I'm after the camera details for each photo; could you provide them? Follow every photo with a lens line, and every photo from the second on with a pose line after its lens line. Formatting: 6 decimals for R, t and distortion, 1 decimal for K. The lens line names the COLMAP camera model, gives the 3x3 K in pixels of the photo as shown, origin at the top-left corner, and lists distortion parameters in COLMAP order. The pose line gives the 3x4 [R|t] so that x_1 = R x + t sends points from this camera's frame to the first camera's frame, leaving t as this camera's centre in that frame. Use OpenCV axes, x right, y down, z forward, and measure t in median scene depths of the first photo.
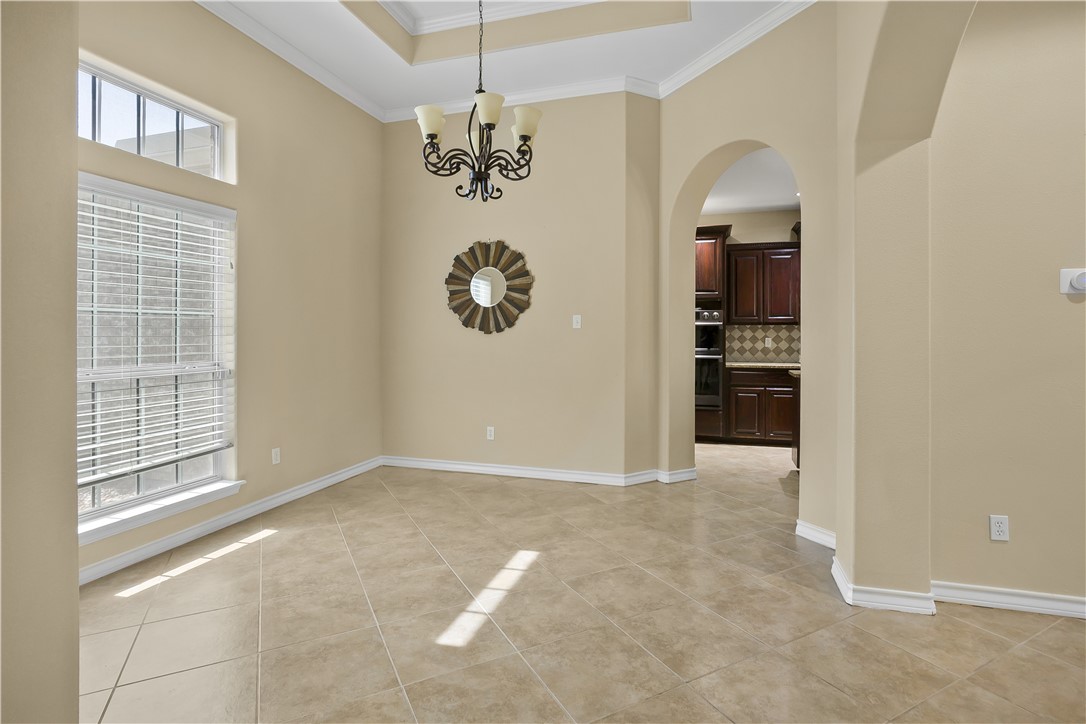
lens RADIAL K [[536.0, 0, 542.7], [0, 536.0, 339.4], [0, 0, 1]] dist [-0.030415, 0.010815]
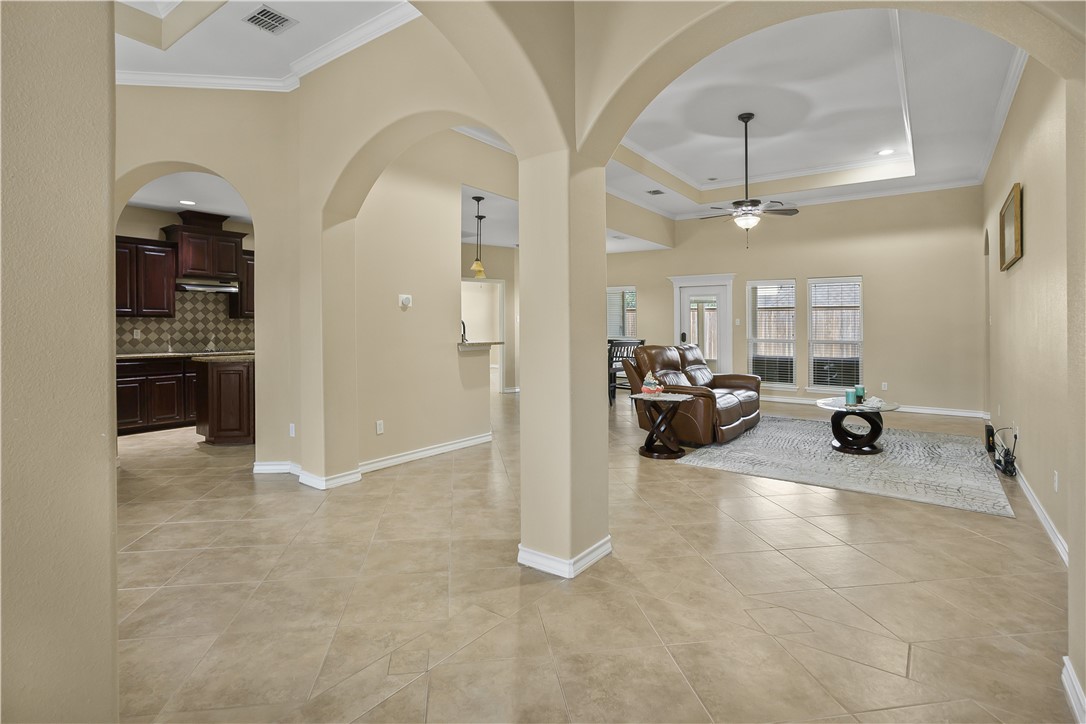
lens RADIAL K [[536.0, 0, 543.9], [0, 536.0, 334.1], [0, 0, 1]] dist [-0.030415, 0.010815]
pose [[0.318099, -0.011180, 0.947992, -0.549958], [0.006845, 0.999931, 0.009496, 0.002300], [-0.948033, 0.003468, 0.318153, -0.131580]]
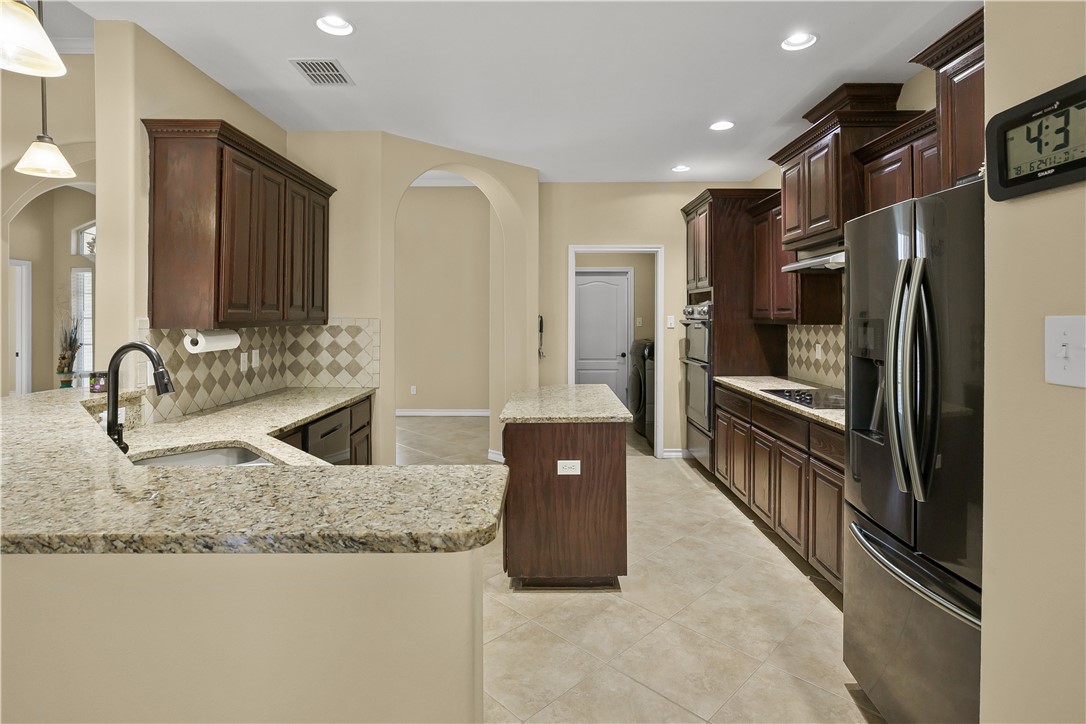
lens RADIAL K [[536.0, 0, 549.9], [0, 536.0, 313.6], [0, 0, 1]] dist [-0.030415, 0.010815]
pose [[0.310439, -0.001210, -0.950592, 1.697517], [-0.011880, 0.999916, -0.005153, -0.058570], [0.950519, 0.012893, 0.310399, 0.956881]]
